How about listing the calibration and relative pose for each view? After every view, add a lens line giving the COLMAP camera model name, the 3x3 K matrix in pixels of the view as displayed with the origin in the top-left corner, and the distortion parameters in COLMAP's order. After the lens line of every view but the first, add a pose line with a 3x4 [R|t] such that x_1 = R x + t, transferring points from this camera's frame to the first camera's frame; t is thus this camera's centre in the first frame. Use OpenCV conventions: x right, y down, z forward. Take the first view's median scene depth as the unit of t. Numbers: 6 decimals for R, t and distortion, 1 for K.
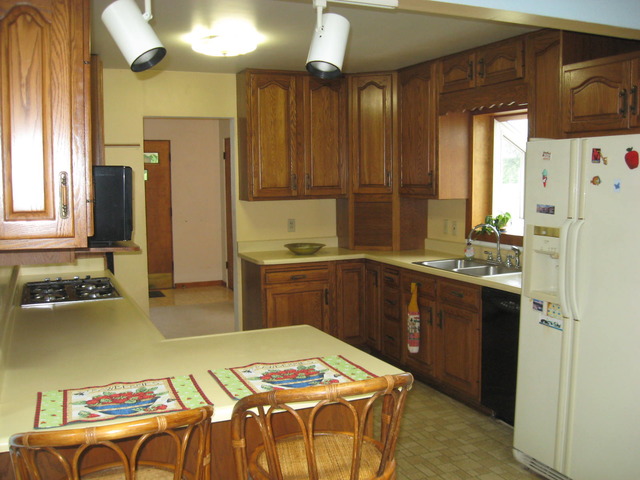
lens RADIAL K [[654.0, 0, 320.8], [0, 654.0, 241.1], [0, 0, 1]] dist [-0.109472, 0.000000]
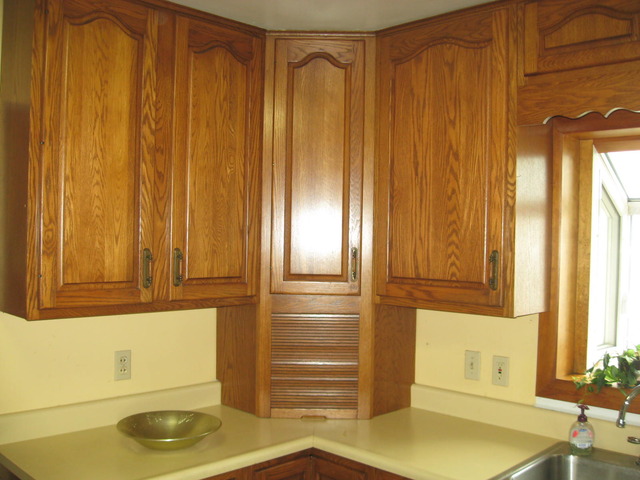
lens RADIAL K [[654.0, 0, 318.6], [0, 654.0, 237.6], [0, 0, 1]] dist [-0.109472, 0.000000]
pose [[0.927307, 0.029879, 0.373107, -0.092806], [0.008748, 0.994806, -0.101408, -0.068681], [-0.374199, 0.097300, 0.922230, 0.599105]]
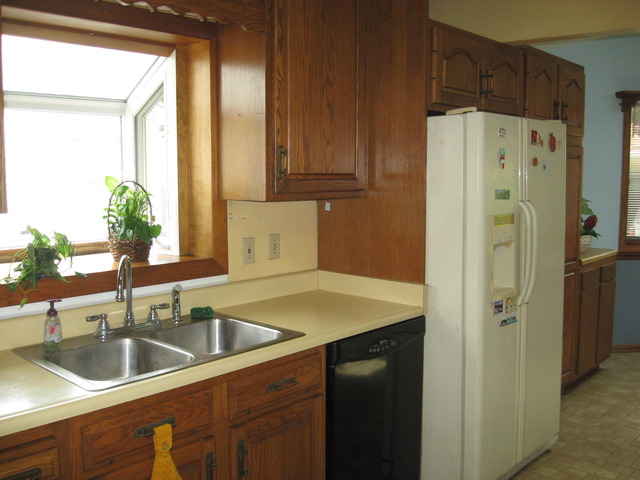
lens RADIAL K [[654.0, 0, 320.3], [0, 654.0, 240.7], [0, 0, 1]] dist [-0.109472, 0.000000]
pose [[-0.415156, -0.092624, 0.905023, -0.273569], [0.090041, 0.985736, 0.142189, -0.107093], [-0.905283, 0.140519, -0.400894, 1.261826]]
